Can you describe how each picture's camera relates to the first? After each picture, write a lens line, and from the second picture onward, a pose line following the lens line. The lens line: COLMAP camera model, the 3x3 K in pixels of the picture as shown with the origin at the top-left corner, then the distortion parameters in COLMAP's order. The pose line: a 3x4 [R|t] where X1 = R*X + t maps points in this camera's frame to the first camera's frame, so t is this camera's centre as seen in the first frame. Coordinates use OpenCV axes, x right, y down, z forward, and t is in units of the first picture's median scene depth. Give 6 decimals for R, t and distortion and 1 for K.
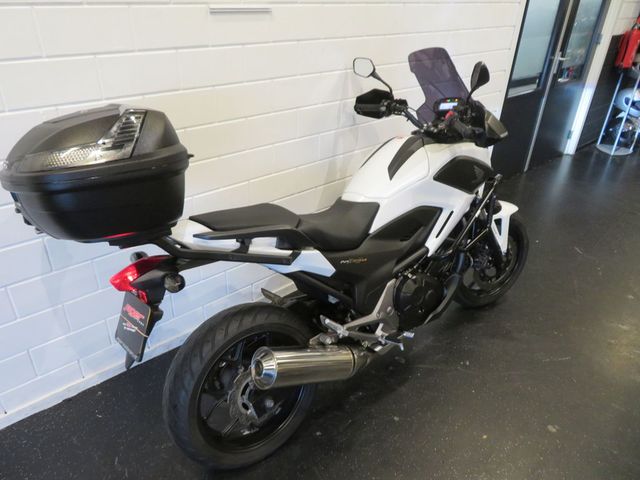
lens RADIAL K [[458.6, 0, 320.0], [0, 458.6, 240.0], [0, 0, 1]] dist [-0.007578, 0.001596]
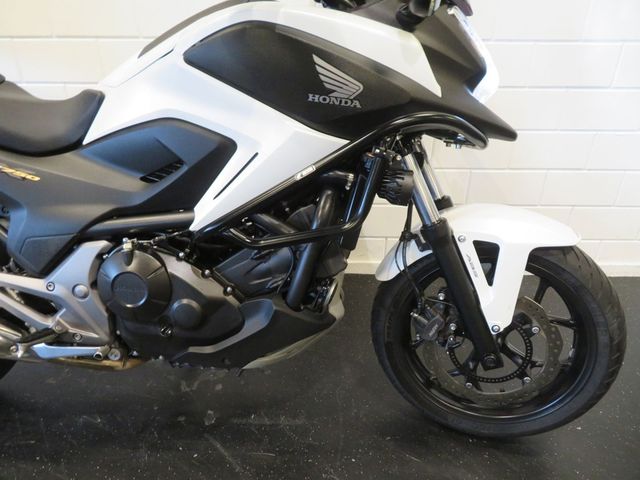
lens RADIAL K [[458.6, 0, 320.0], [0, 458.6, 240.0], [0, 0, 1]] dist [-0.007578, 0.001596]
pose [[0.727823, 0.290972, -0.620974, 0.690502], [-0.323320, 0.944160, 0.063456, -0.032646], [0.604763, 0.154589, 0.781258, 0.742574]]
